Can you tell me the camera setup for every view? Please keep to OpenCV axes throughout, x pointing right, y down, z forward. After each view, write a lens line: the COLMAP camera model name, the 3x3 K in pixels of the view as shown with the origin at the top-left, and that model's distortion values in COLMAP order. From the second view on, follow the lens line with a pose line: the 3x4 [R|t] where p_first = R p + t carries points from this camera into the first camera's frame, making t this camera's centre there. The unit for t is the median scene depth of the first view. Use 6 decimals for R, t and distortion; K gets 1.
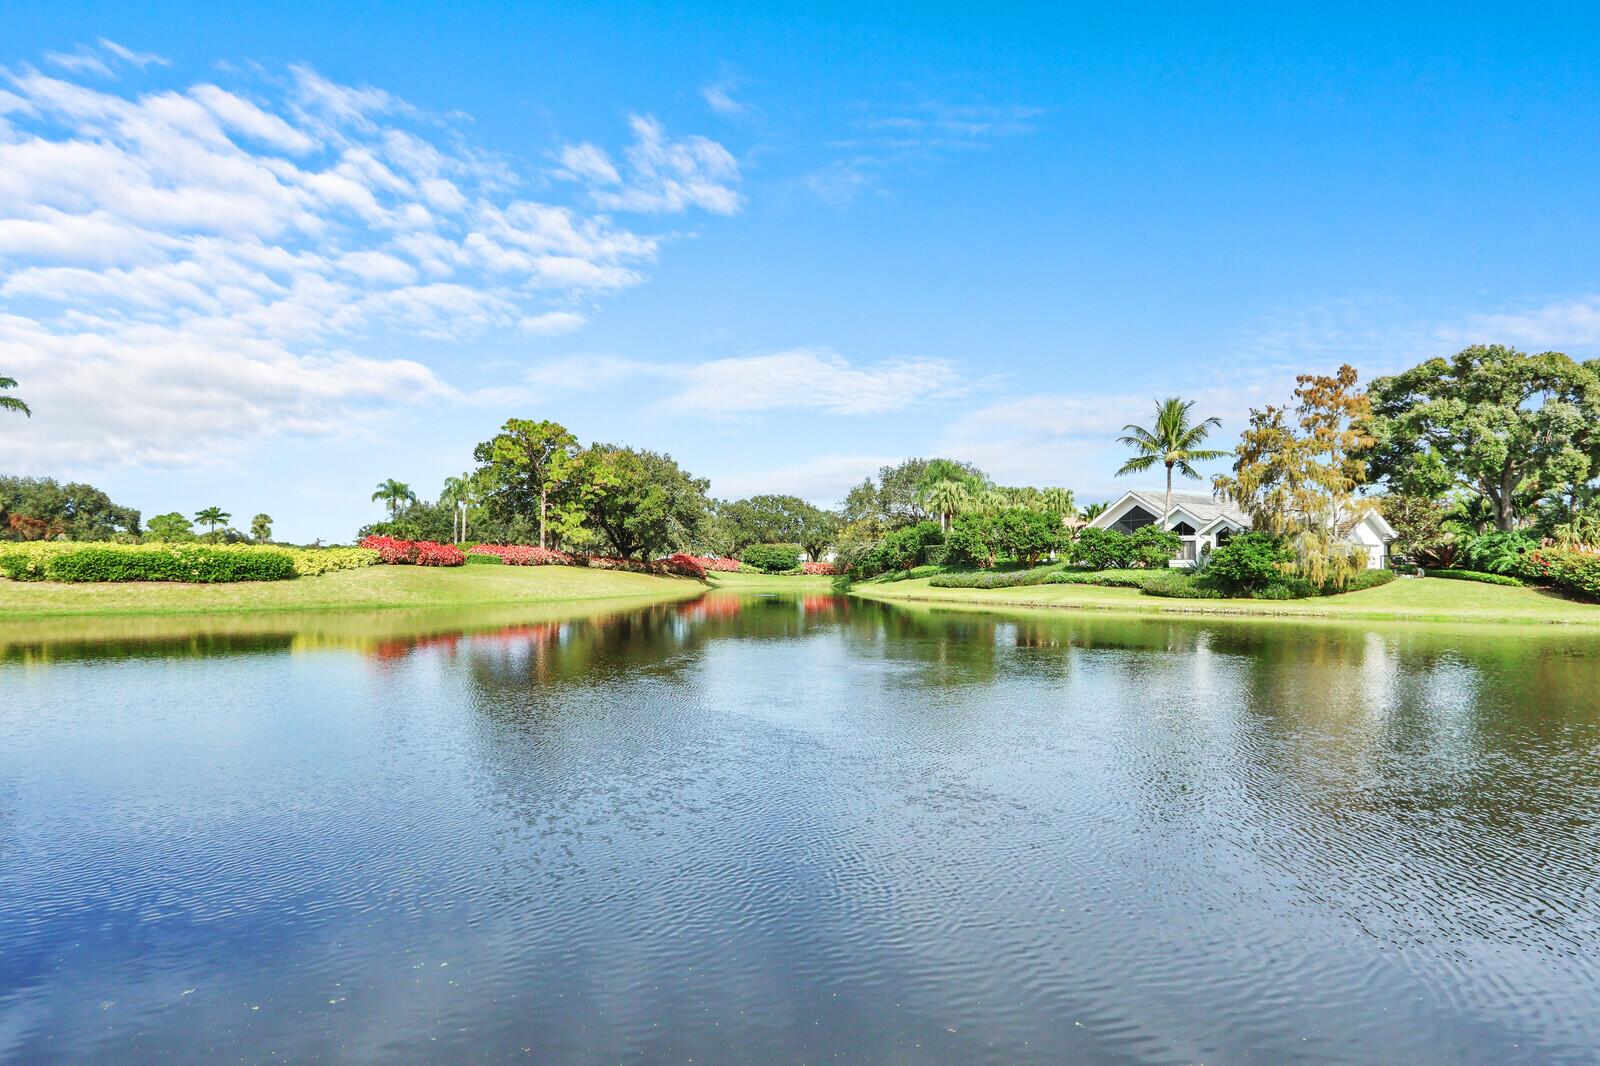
lens RADIAL K [[858.3, 0, 813.5], [0, 858.3, 541.4], [0, 0, 1]] dist [-0.010376, 0.003396]
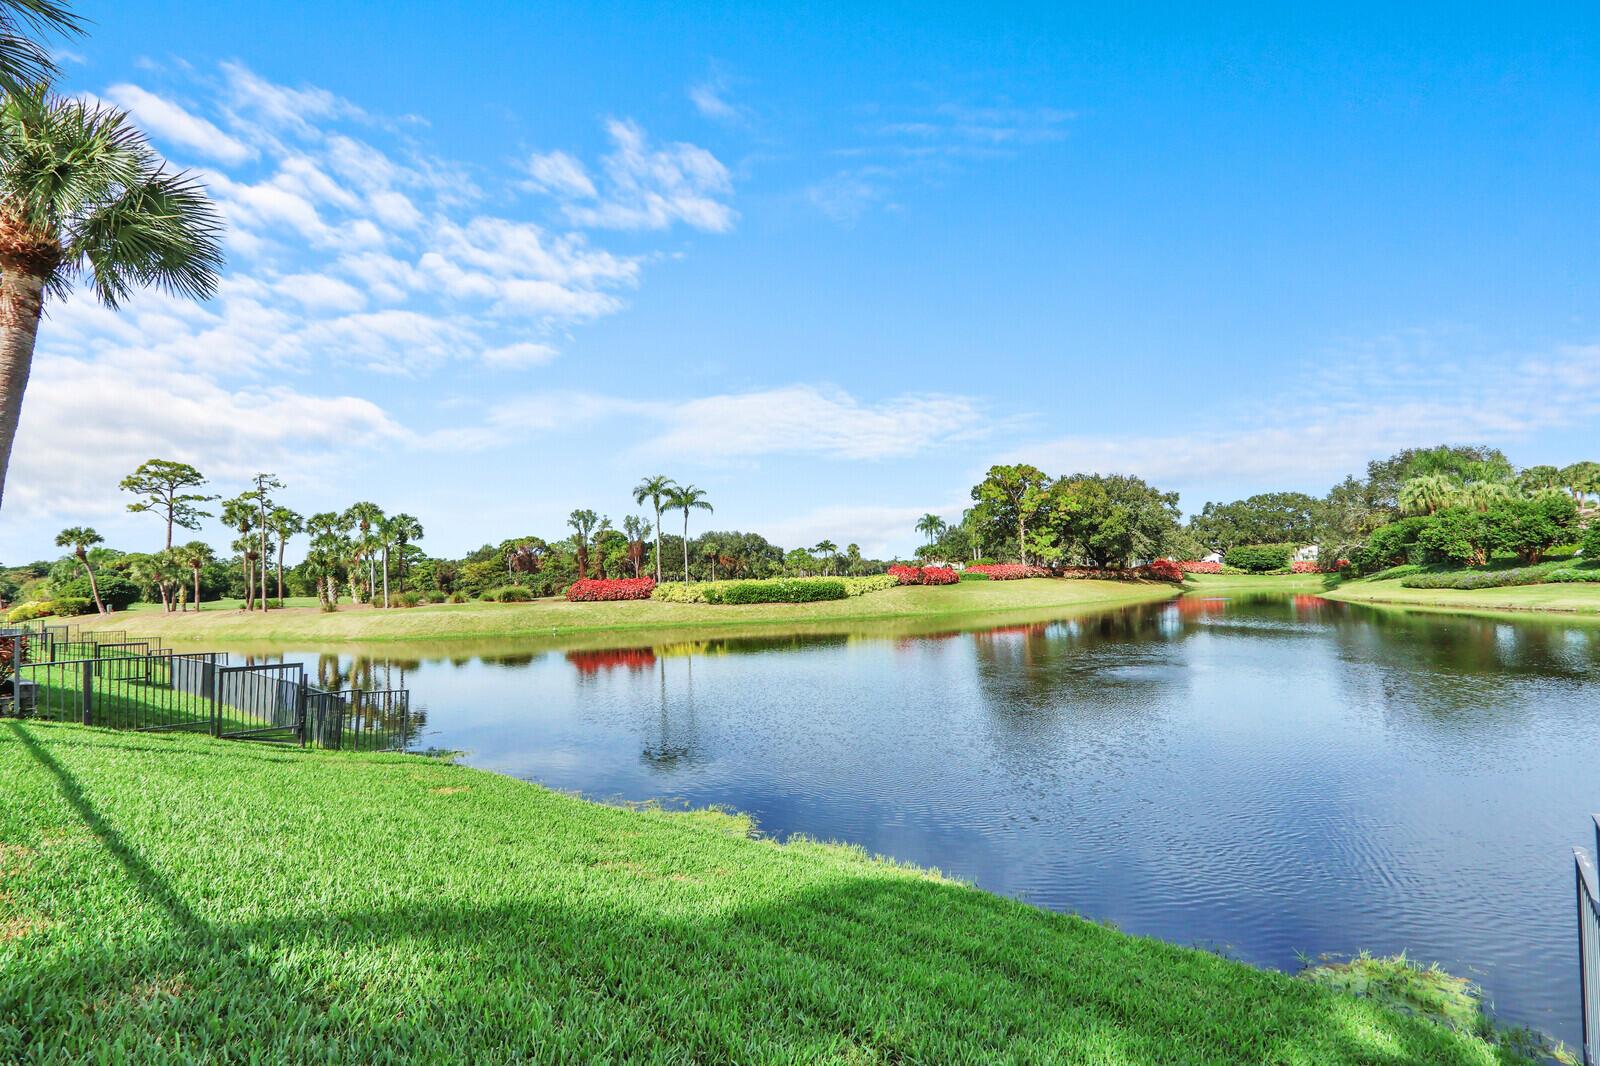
lens RADIAL K [[741.3, 0, 812.3], [0, 741.3, 538.7], [0, 0, 1]] dist [-0.010354, 0.001412]
pose [[0.800946, -0.068042, -0.594858, 0.101801], [0.061033, 0.997625, -0.031934, -0.017159], [0.595618, -0.010728, 0.803196, -0.072347]]
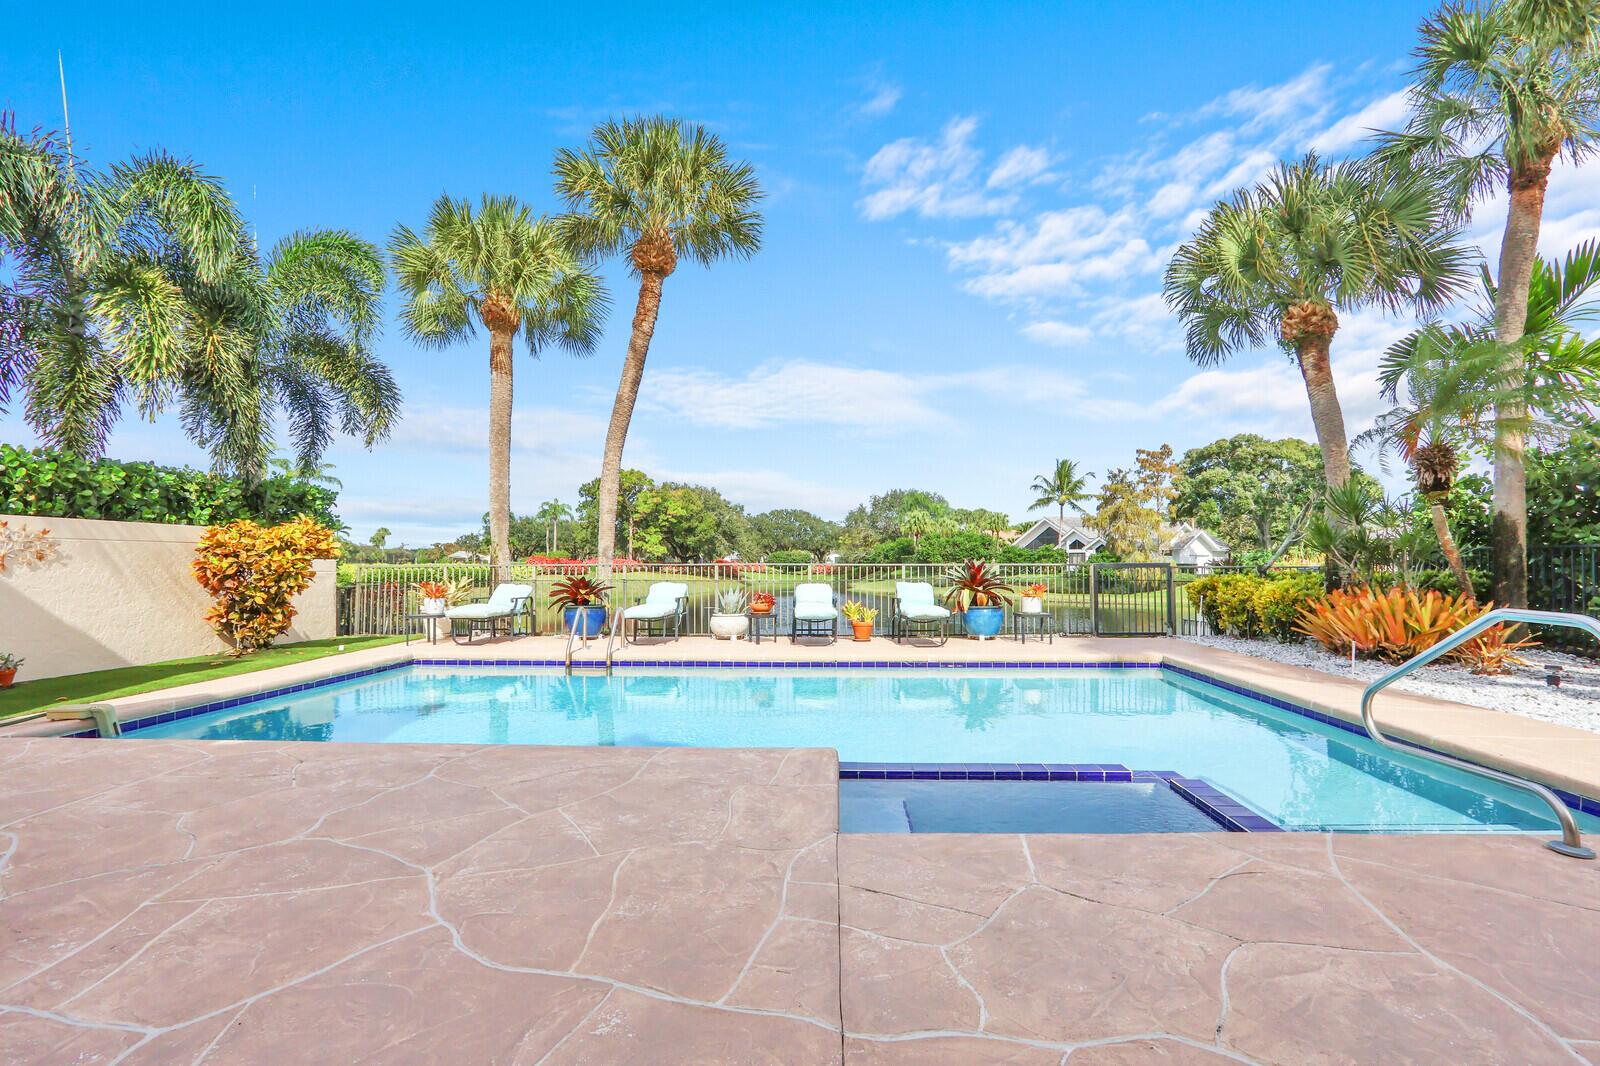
lens RADIAL K [[741.3, 0, 801.2], [0, 741.3, 547.6], [0, 0, 1]] dist [-0.010354, 0.001412]
pose [[0.999737, -0.008349, -0.021352, -0.010289], [0.008559, 0.999916, 0.009771, -0.024753], [0.021269, -0.009951, 0.999724, -0.255946]]
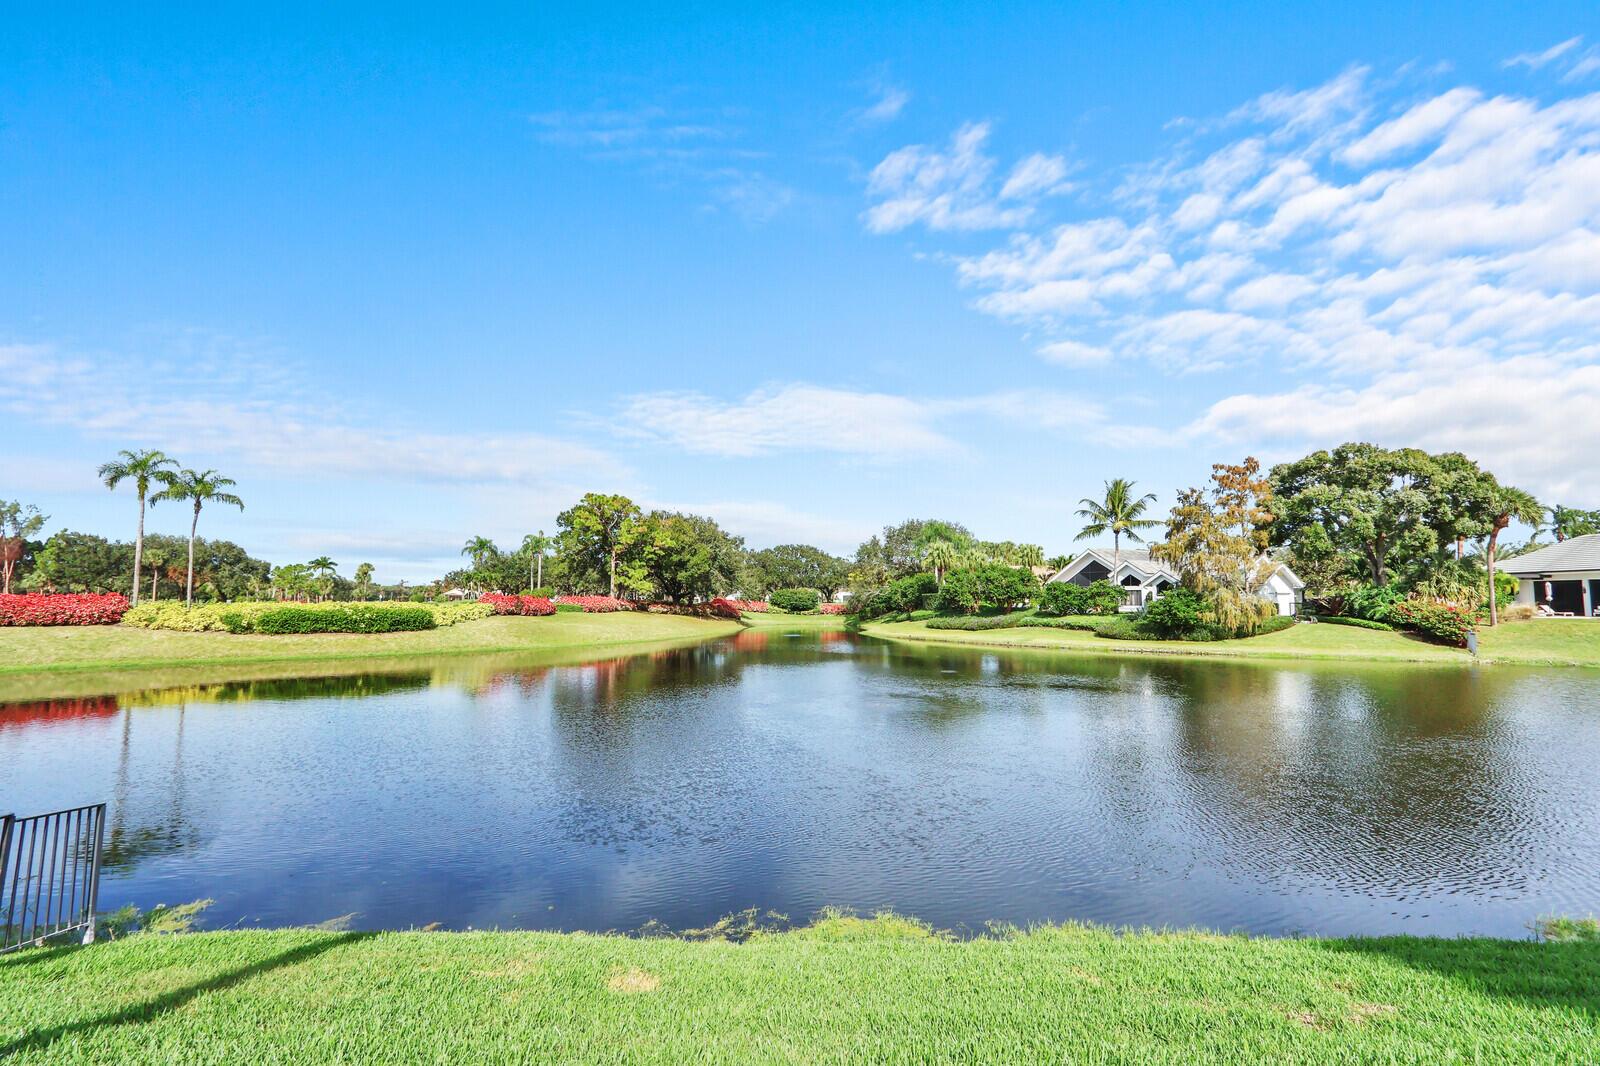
lens RADIAL K [[741.3, 0, 809.6], [0, 741.3, 542.0], [0, 0, 1]] dist [-0.010354, 0.001412]
pose [[0.999777, -0.008201, -0.019448, -0.011725], [0.007228, 0.998745, -0.049568, -0.019907], [0.019830, 0.049417, 0.998581, -0.078276]]
